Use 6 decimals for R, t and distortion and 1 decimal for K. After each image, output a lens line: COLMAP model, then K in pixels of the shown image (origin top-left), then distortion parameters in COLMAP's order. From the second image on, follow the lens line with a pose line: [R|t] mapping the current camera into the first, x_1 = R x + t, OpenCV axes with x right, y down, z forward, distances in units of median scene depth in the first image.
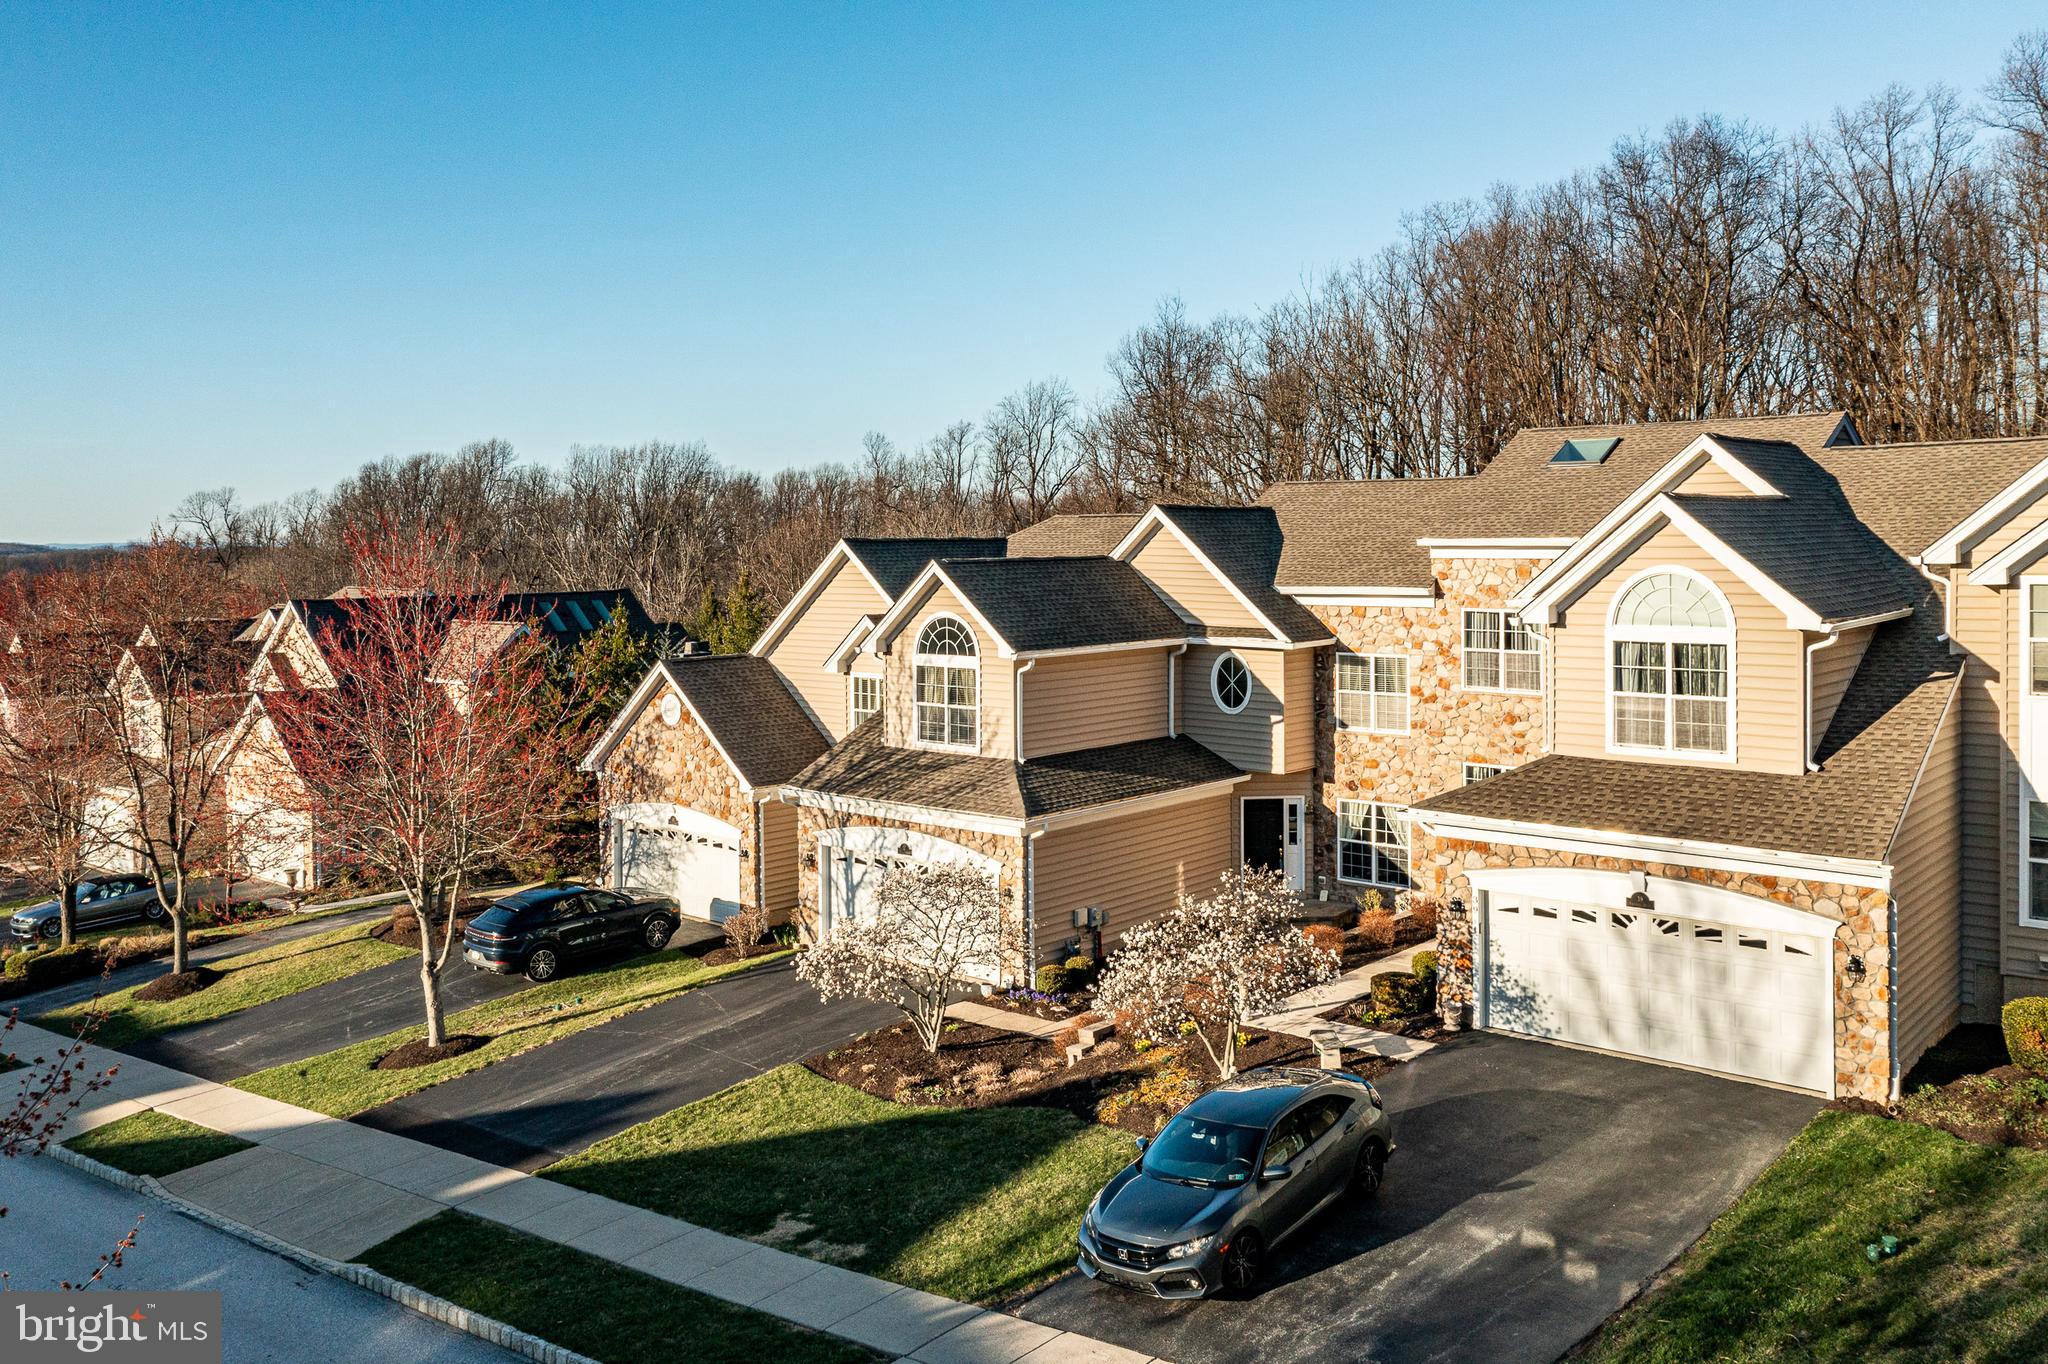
lens RADIAL K [[1681.0, 0, 1017.9], [0, 1681.0, 547.0], [0, 0, 1]] dist [-0.036443, -0.001973]
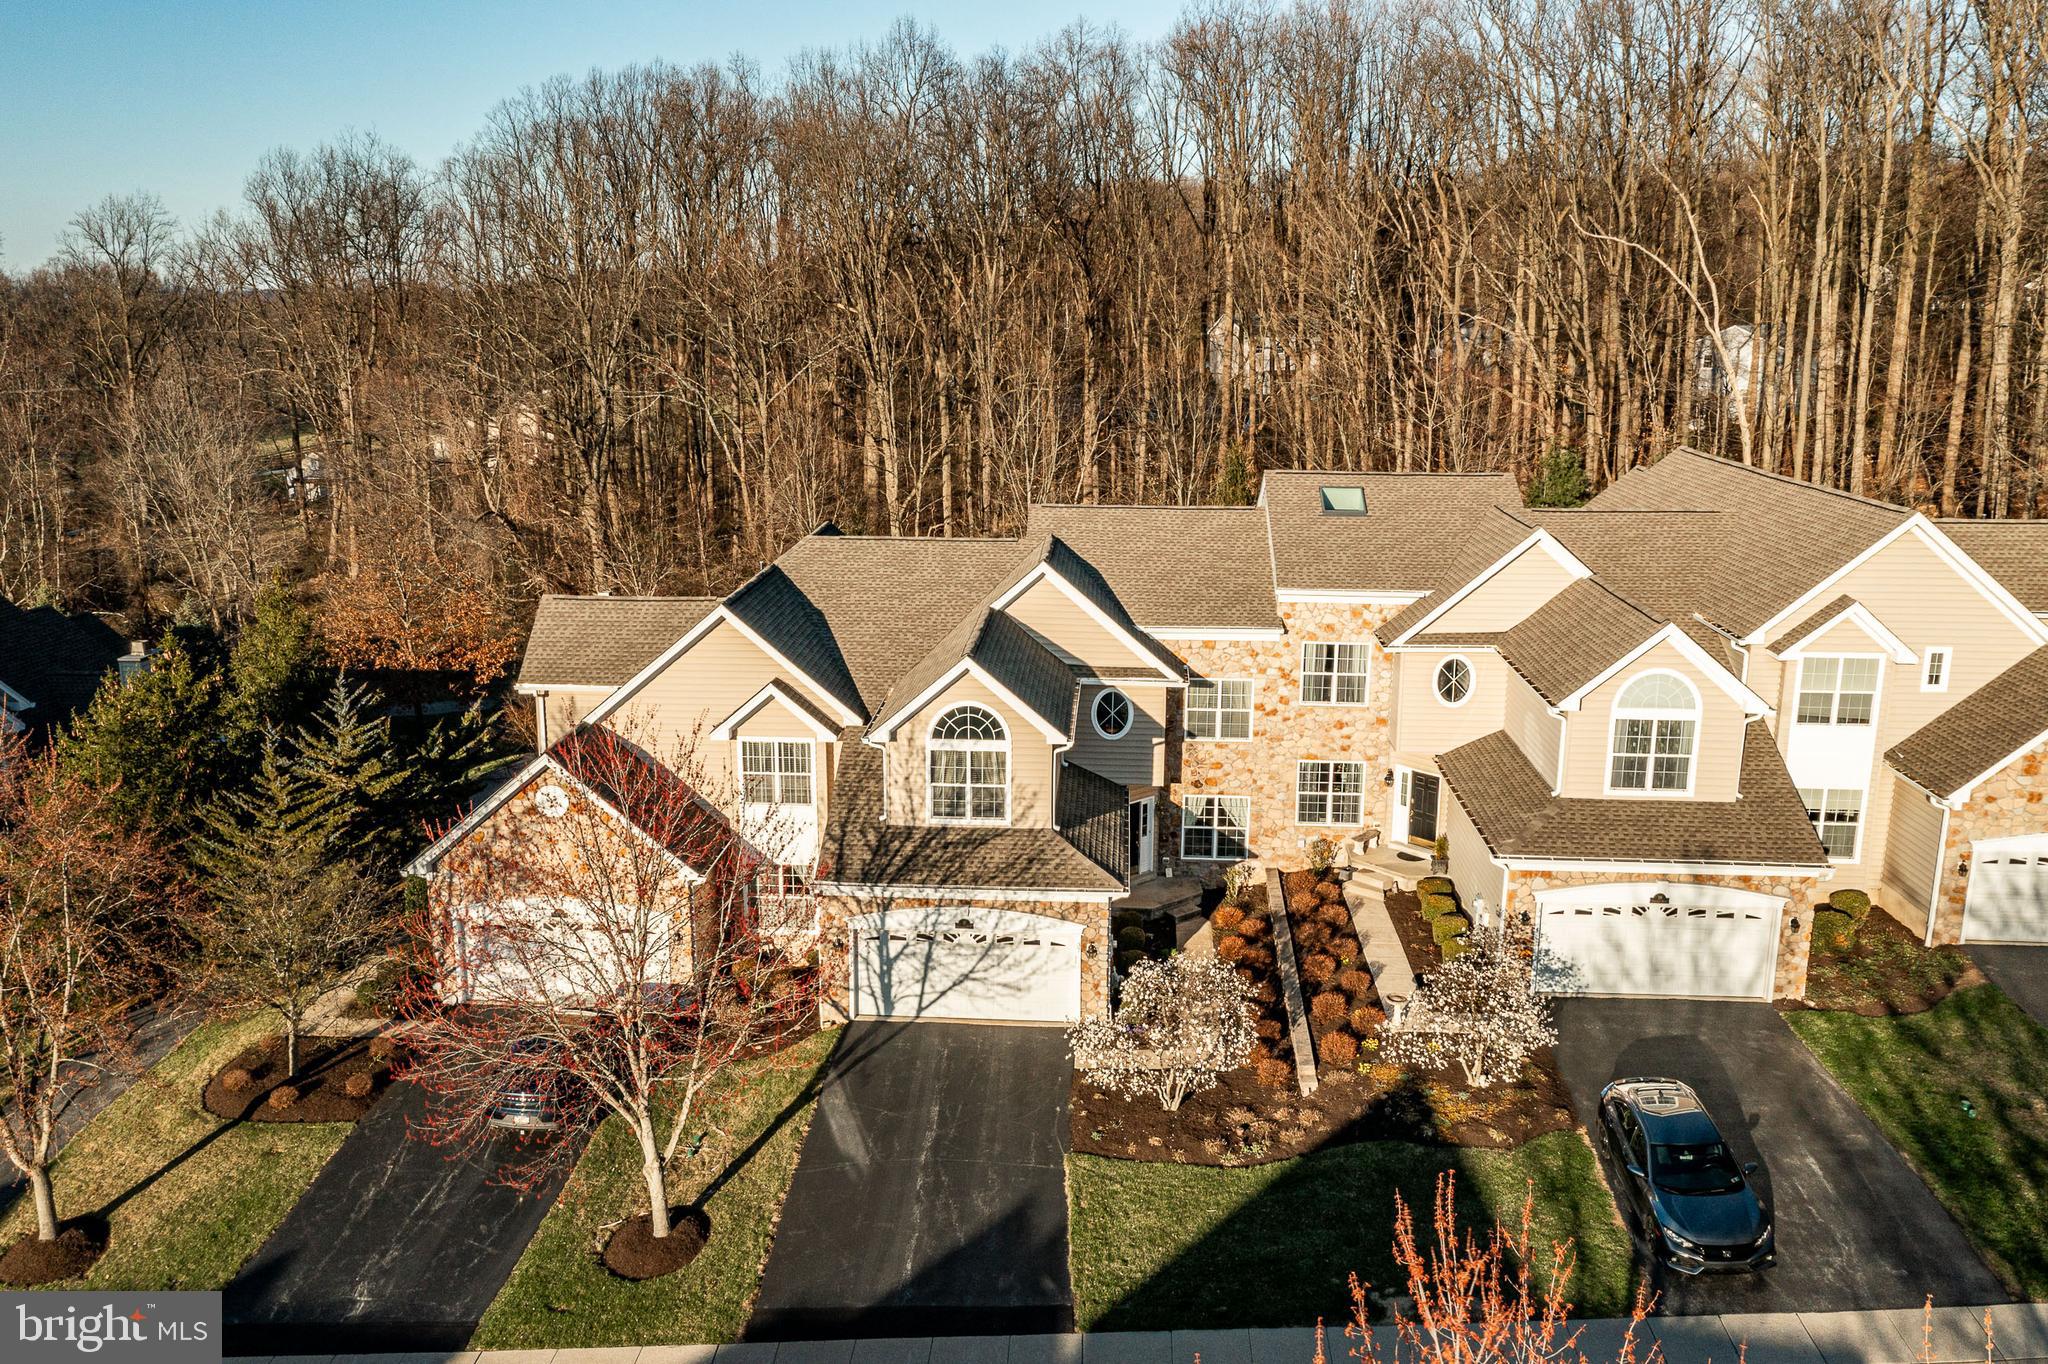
lens RADIAL K [[1681.0, 0, 1027.5], [0, 1681.0, 683.8], [0, 0, 1]] dist [-0.036443, -0.001973]
pose [[0.791237, -0.131985, 0.597096, -0.643999], [-0.006450, 0.974574, 0.223971, -0.209915], [-0.611476, -0.181066, 0.770268, 0.152224]]
